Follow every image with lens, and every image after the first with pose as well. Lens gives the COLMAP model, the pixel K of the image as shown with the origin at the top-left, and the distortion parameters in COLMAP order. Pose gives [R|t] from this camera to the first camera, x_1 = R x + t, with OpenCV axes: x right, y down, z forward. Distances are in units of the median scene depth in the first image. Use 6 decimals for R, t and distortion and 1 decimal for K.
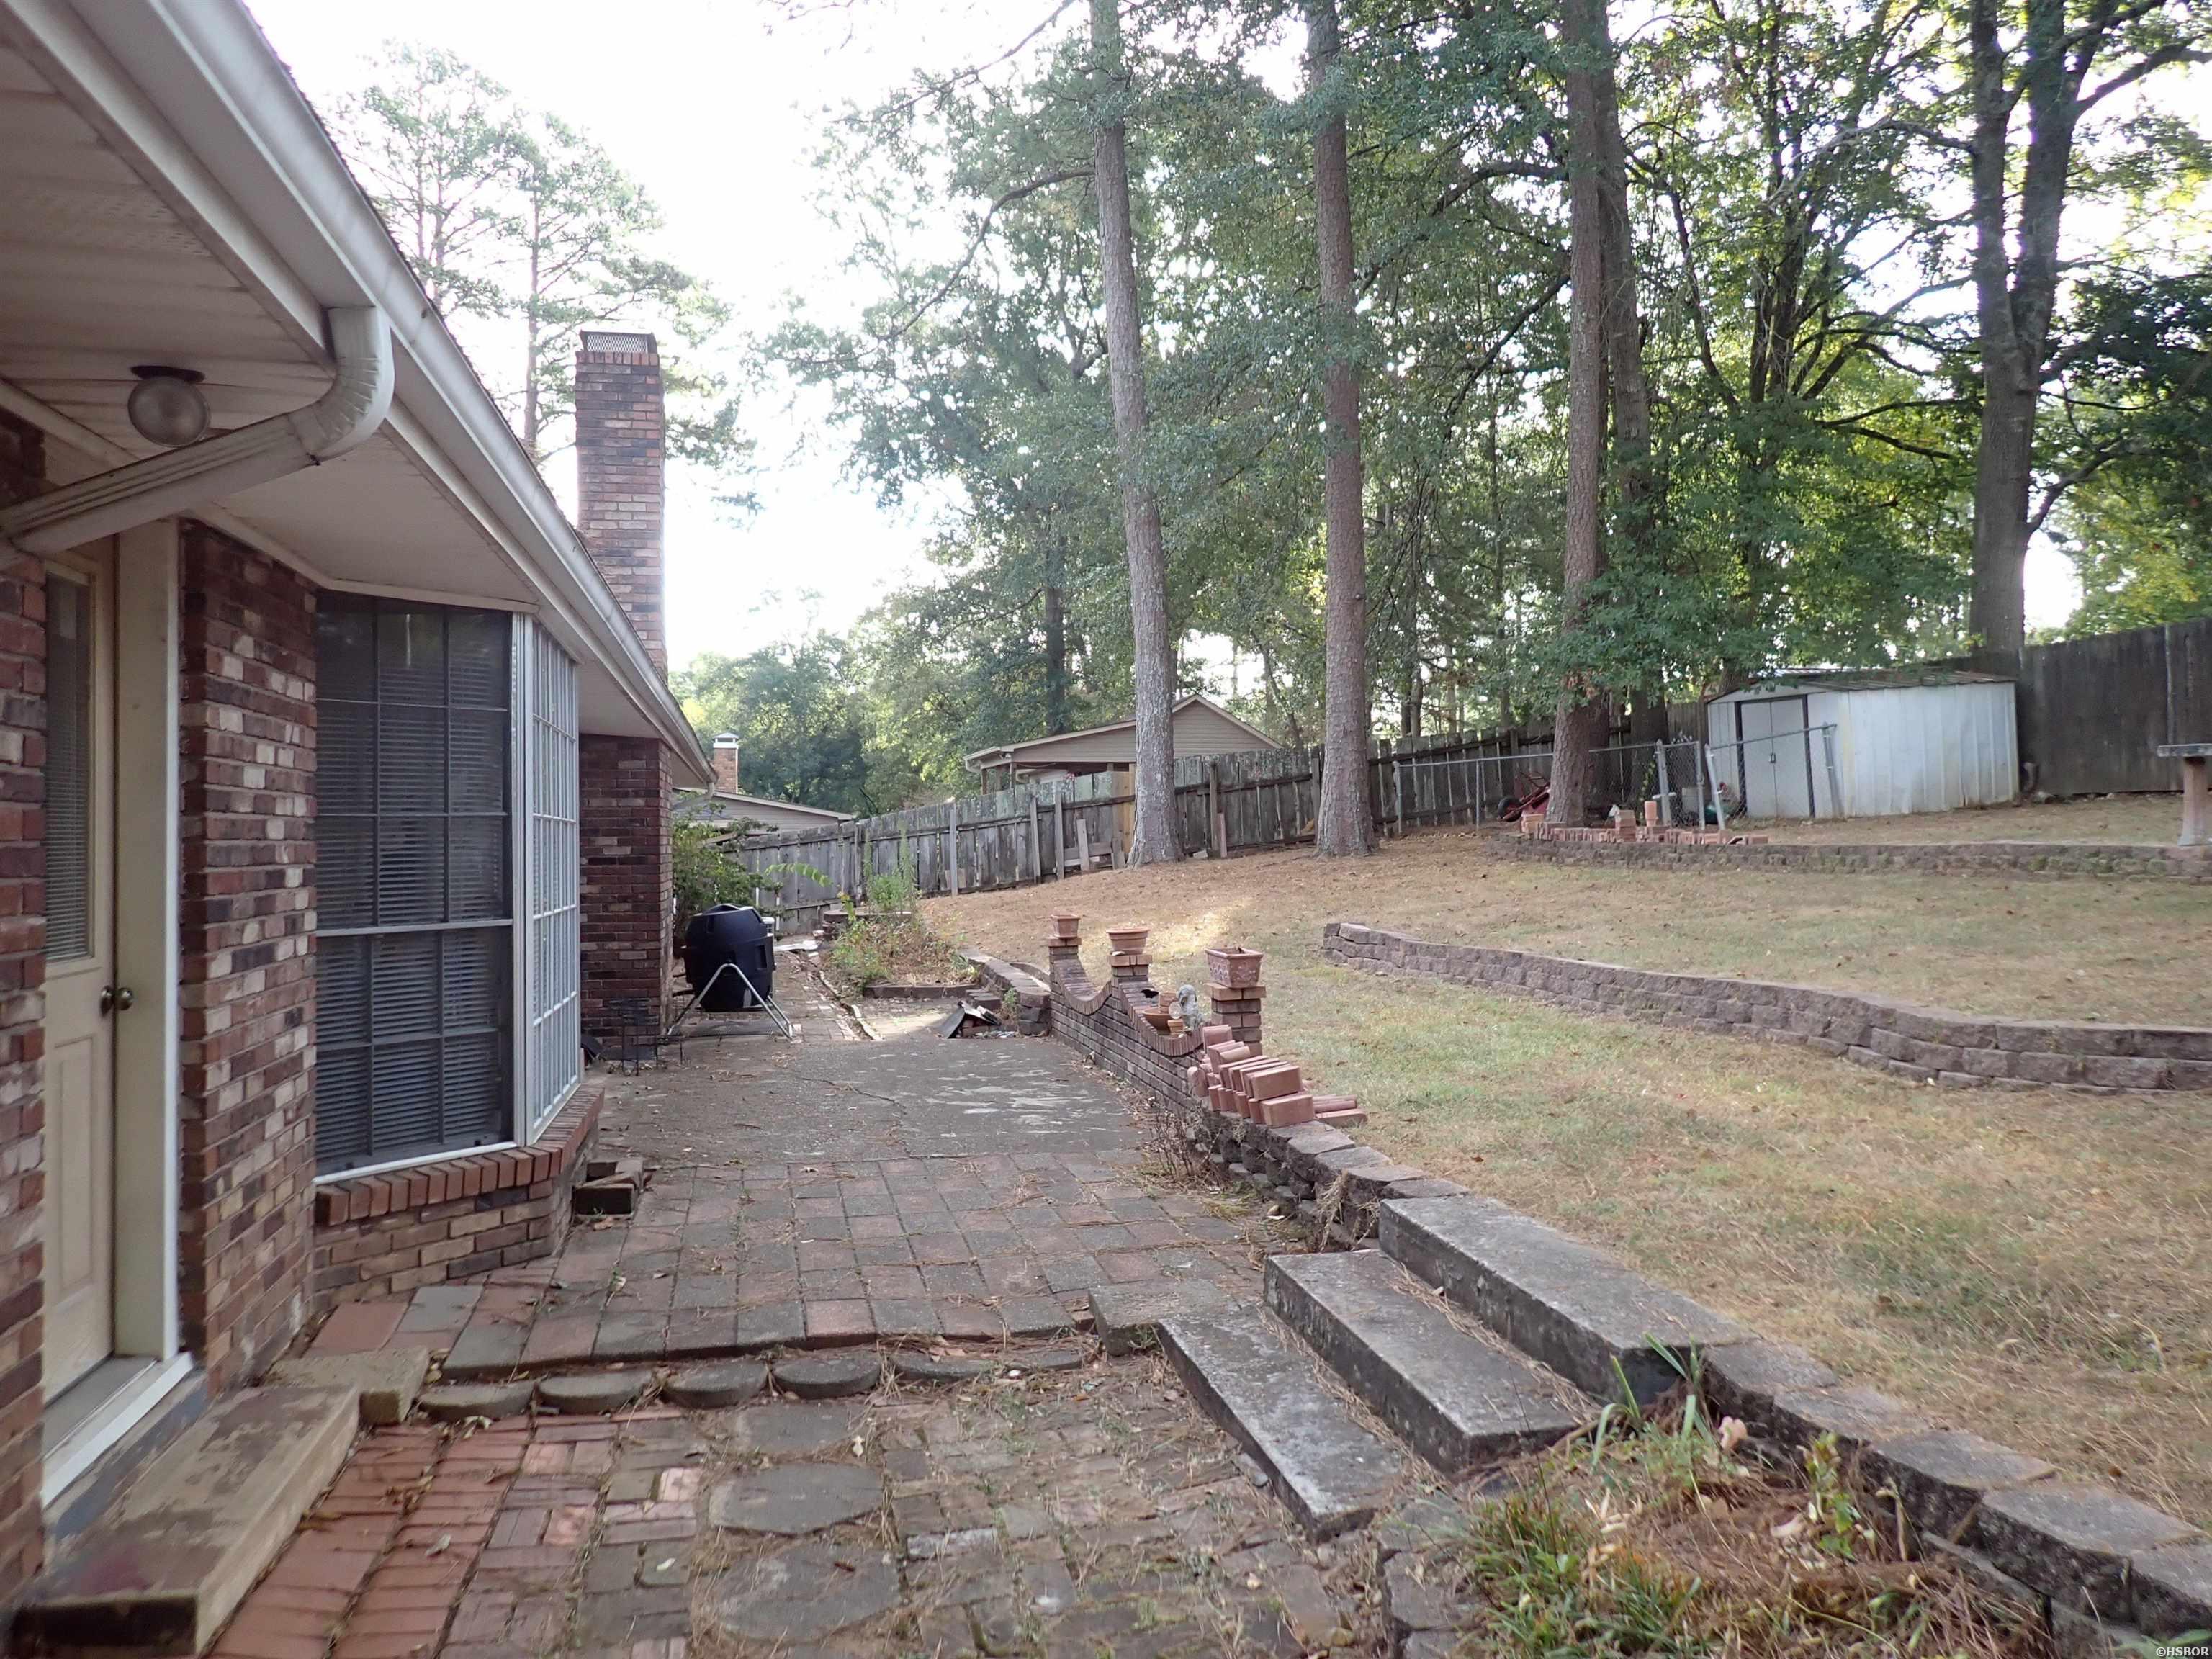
lens RADIAL K [[1669.1, 0, 1113.6], [0, 1669.1, 805.1], [0, 0, 1]] dist [-0.011809, -0.002589]
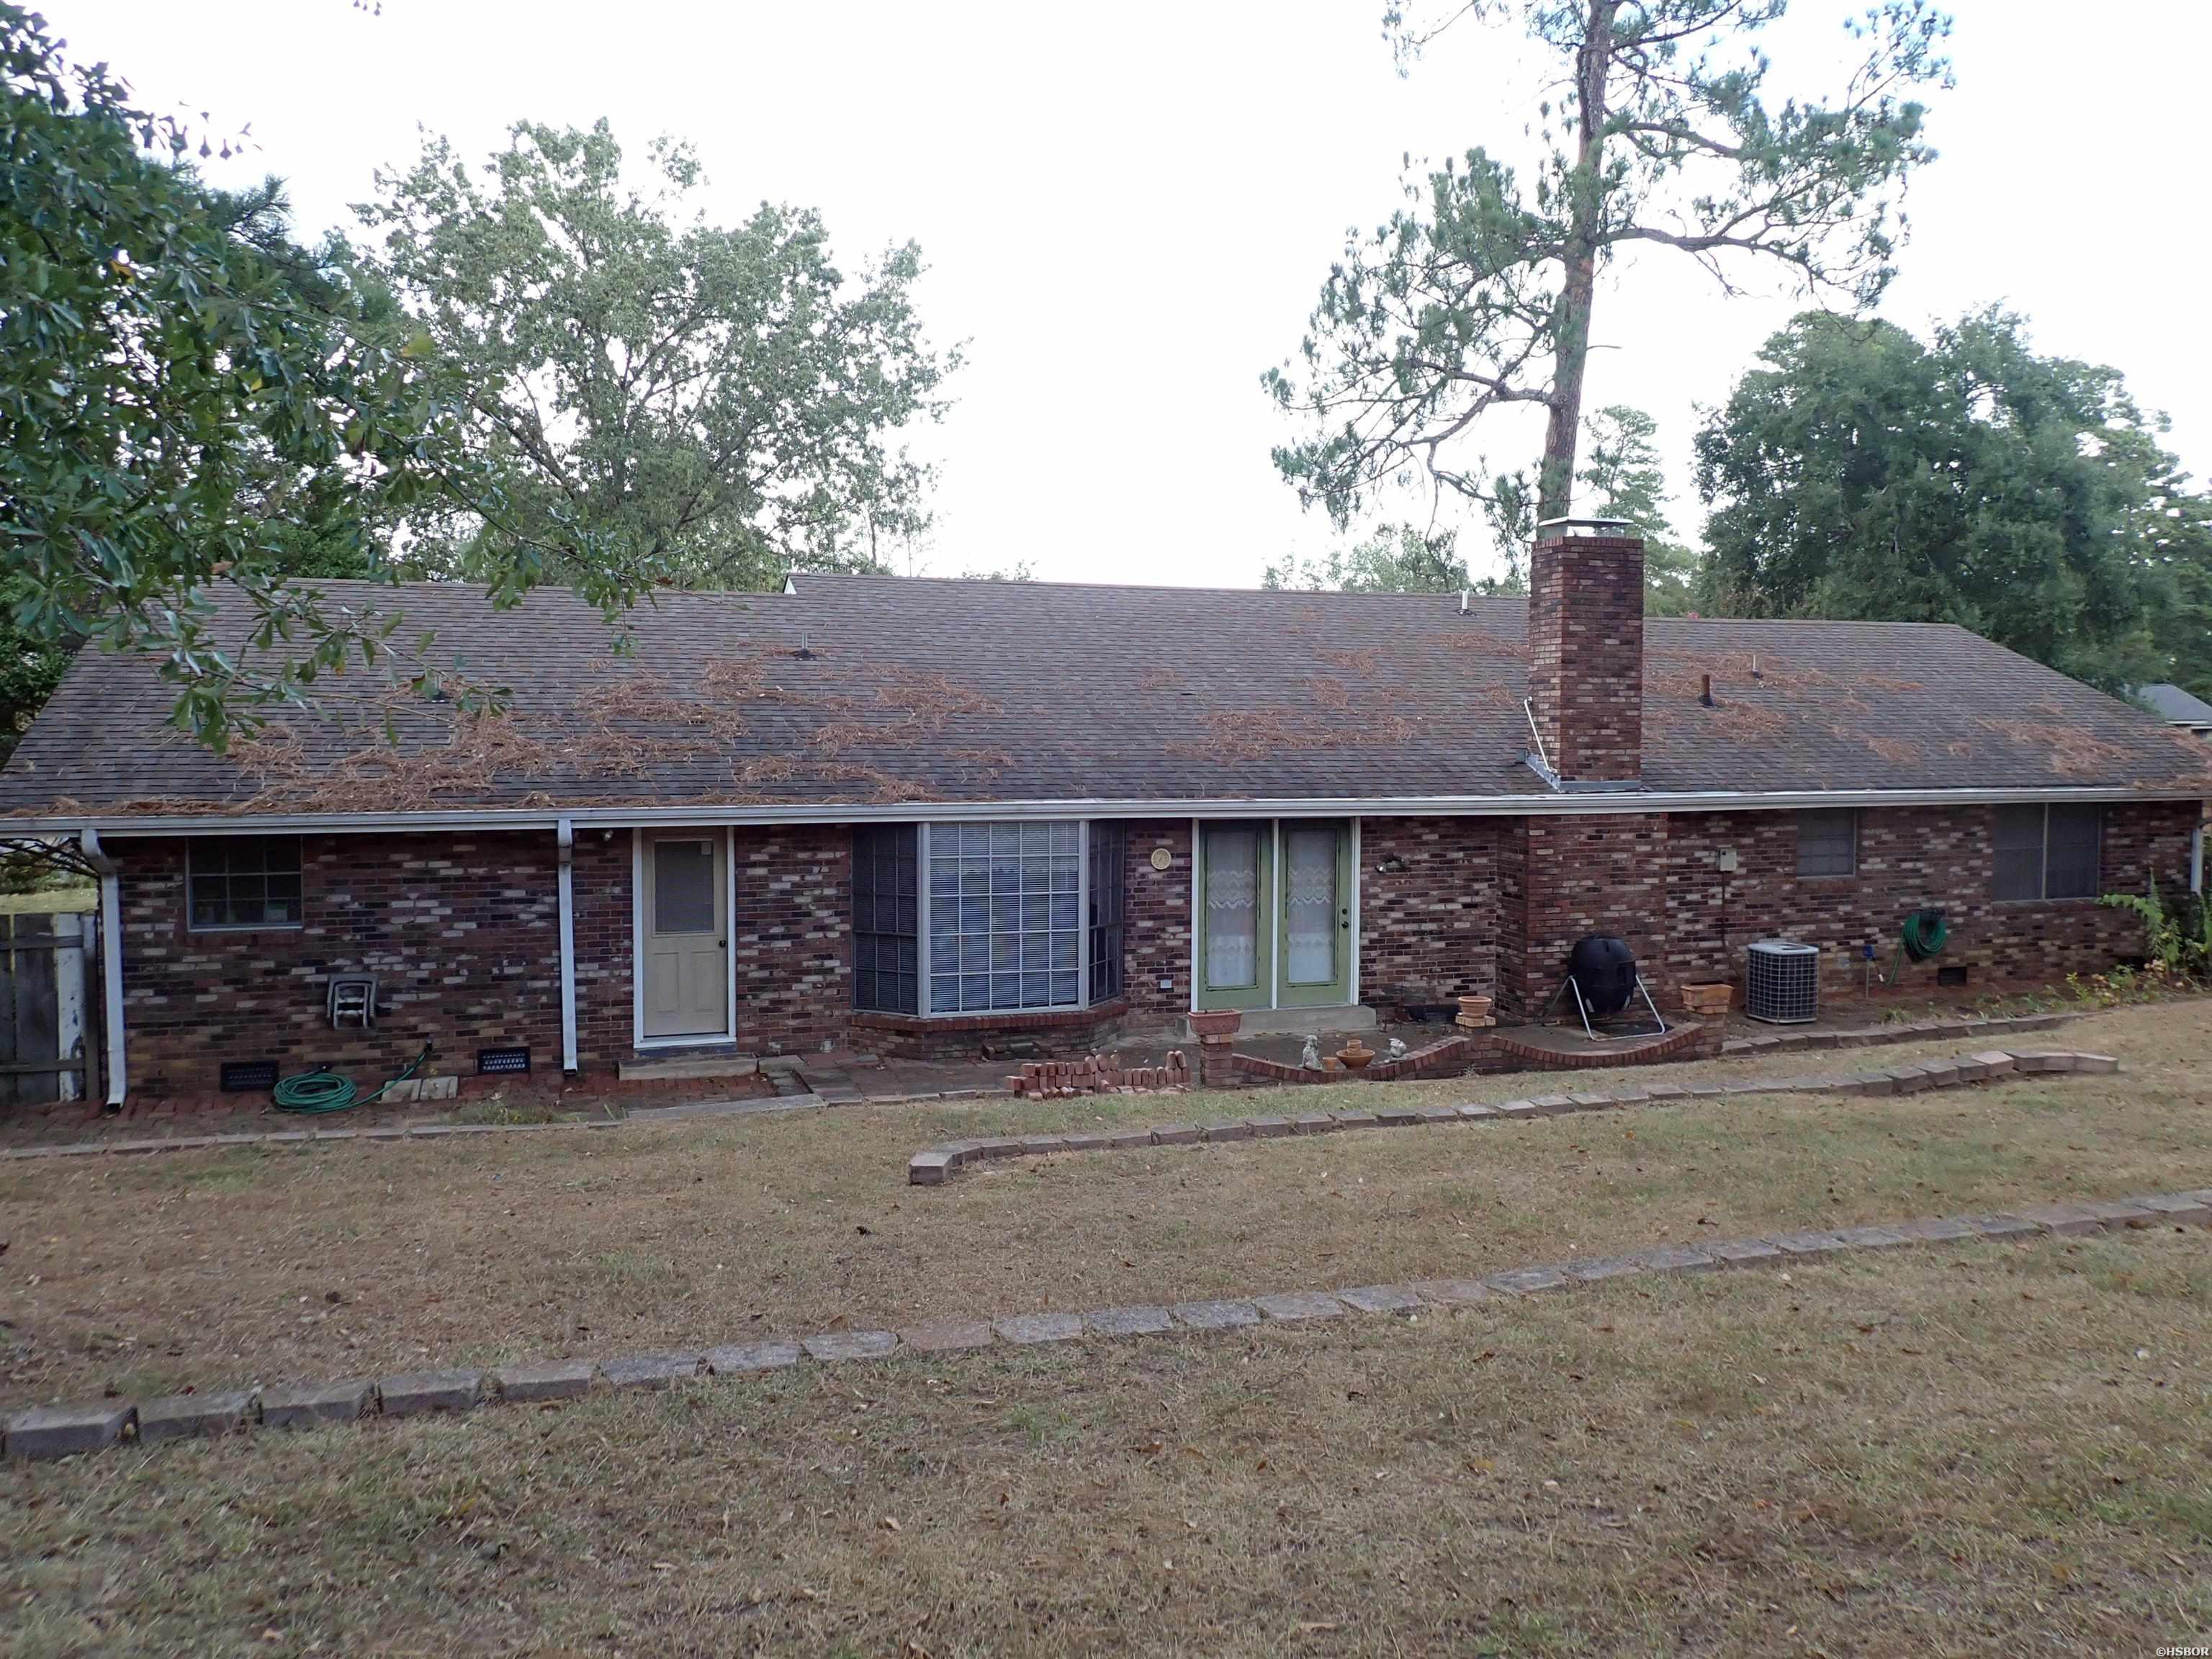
lens RADIAL K [[1681.1, 0, 1118.8], [0, 1681.1, 819.7], [0, 0, 1]] dist [-0.002573, -0.012848]
pose [[0.119883, 0.077893, -0.989728, 2.455310], [0.014438, 0.996675, 0.080188, -0.343973], [0.992683, -0.023903, 0.118360, 1.045795]]
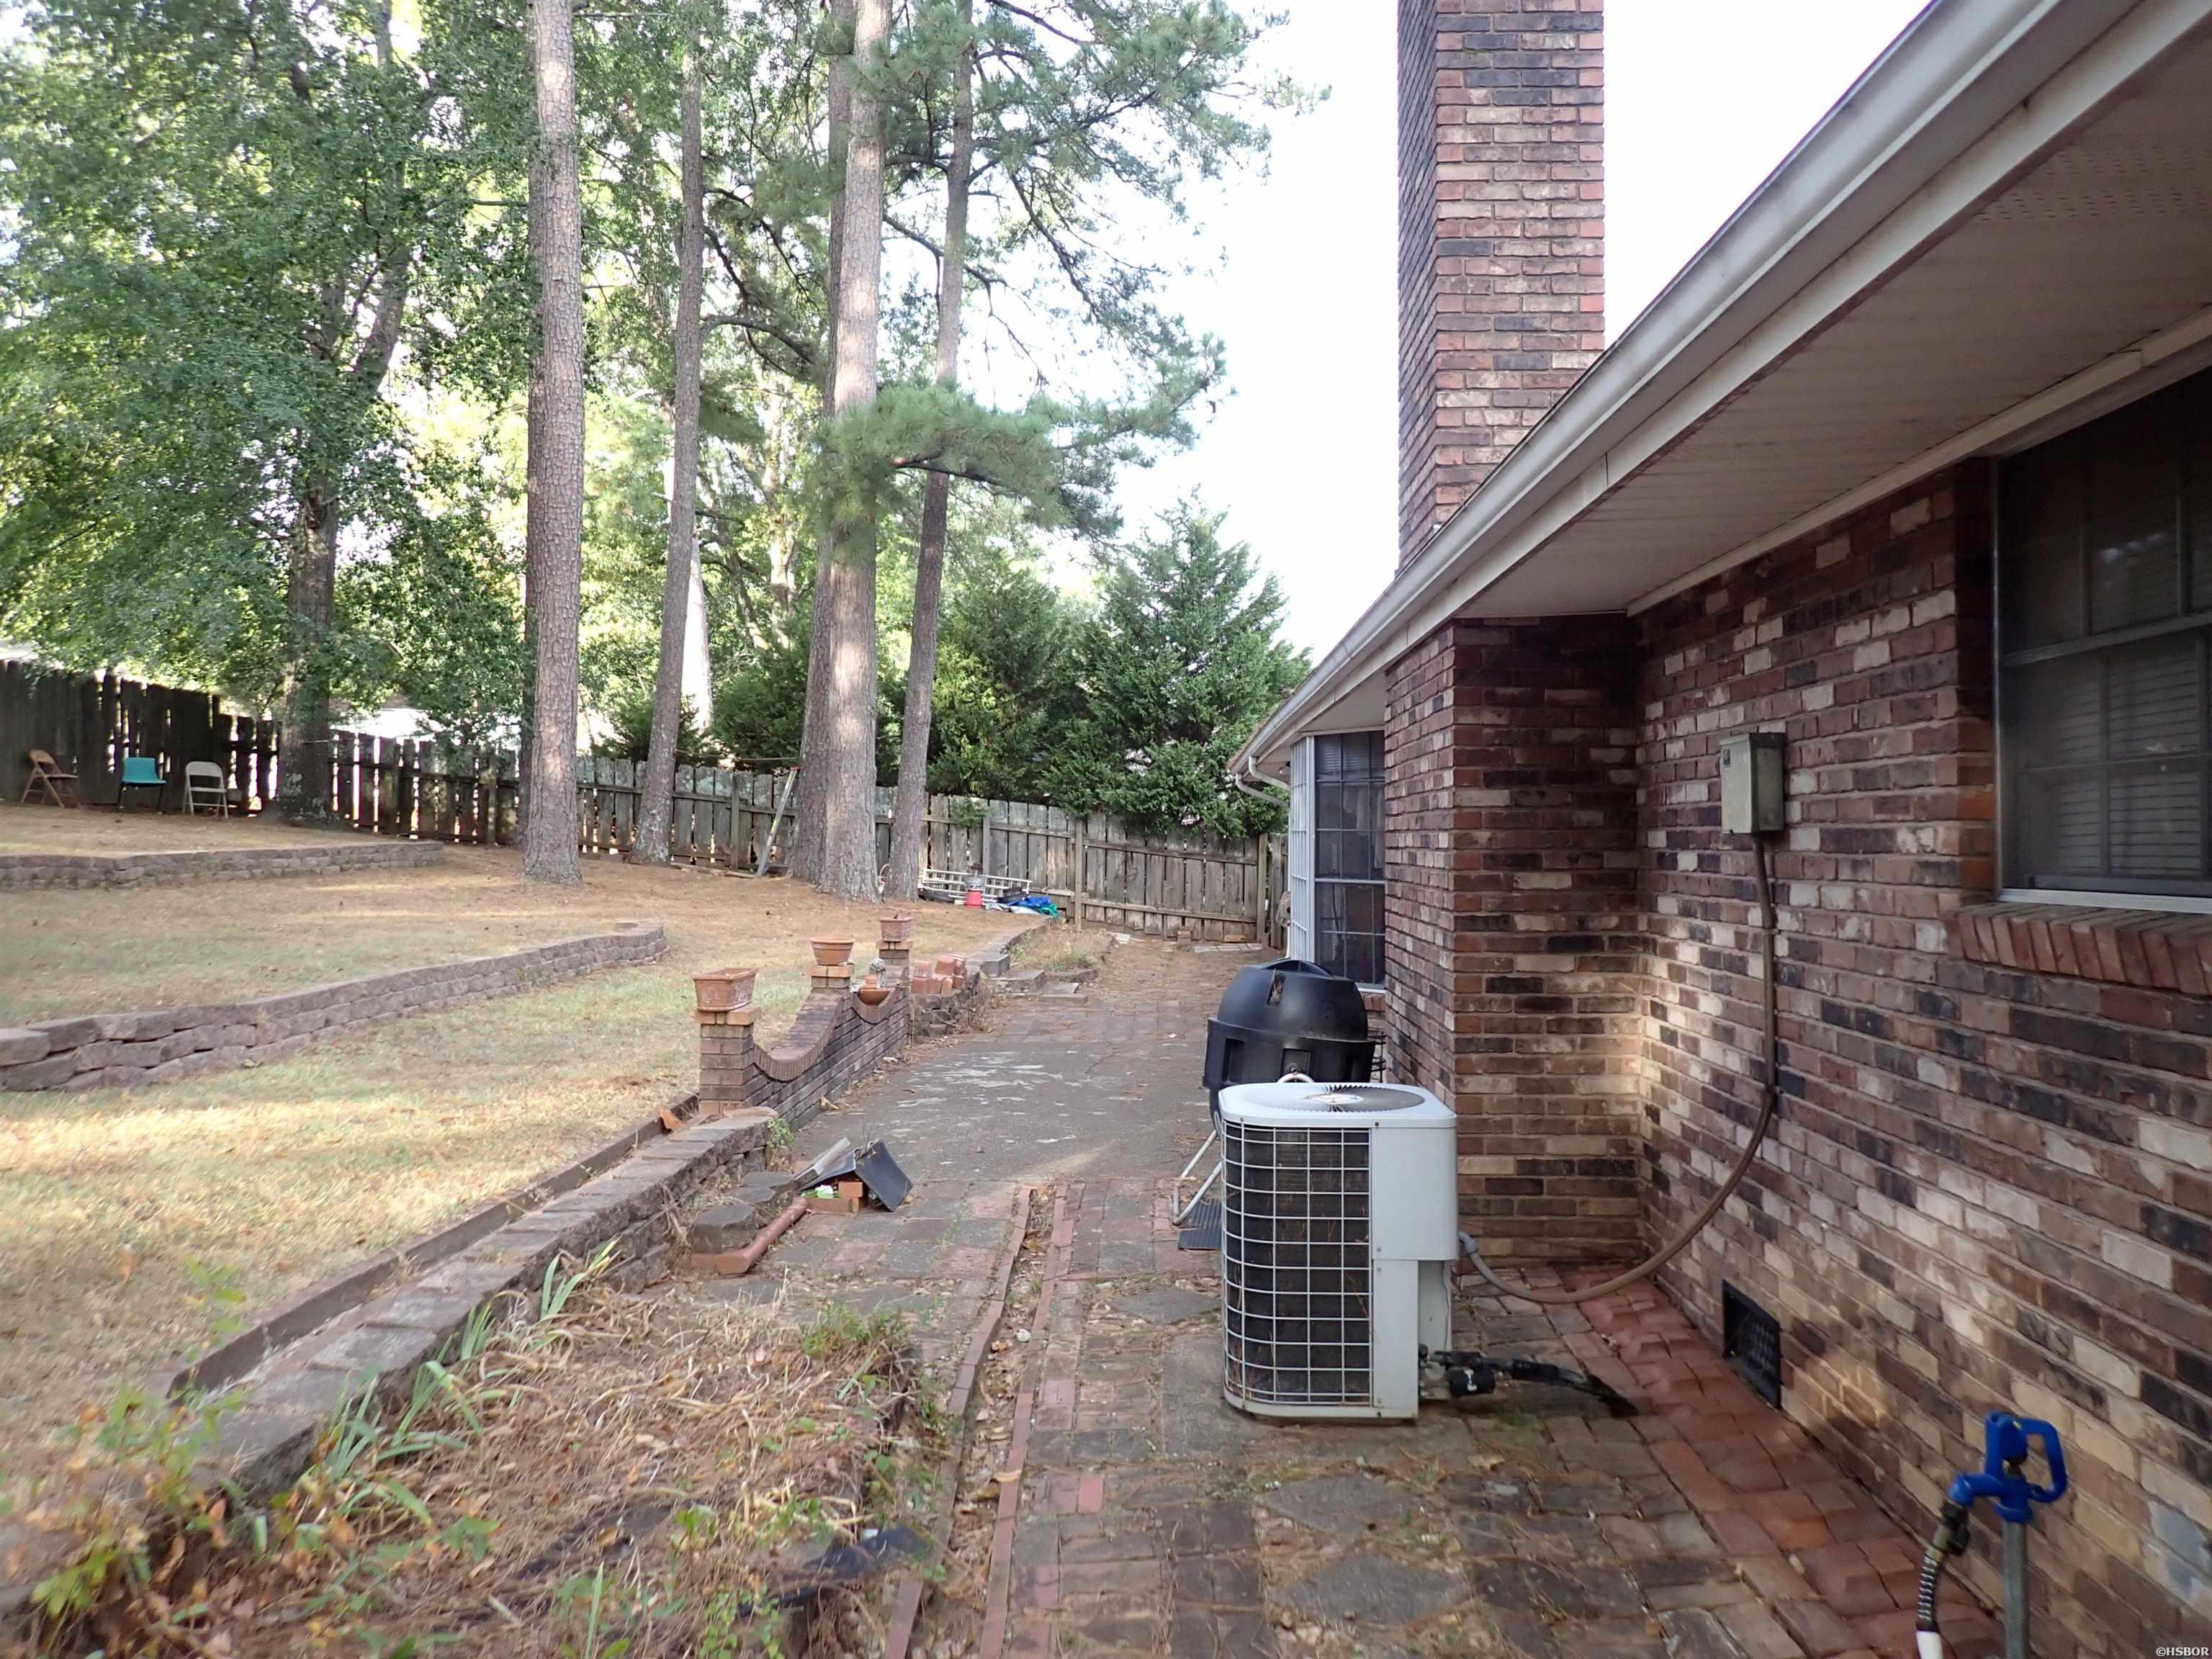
lens RADIAL K [[1691.6, 0, 1094.4], [0, 1691.6, 791.6], [0, 0, 1]] dist [0.012235, 0.001281]
pose [[-0.970139, 0.018726, 0.241826, -0.699700], [0.006566, 0.998677, -0.050992, 0.074738], [-0.242461, -0.047882, -0.968979, 3.551728]]
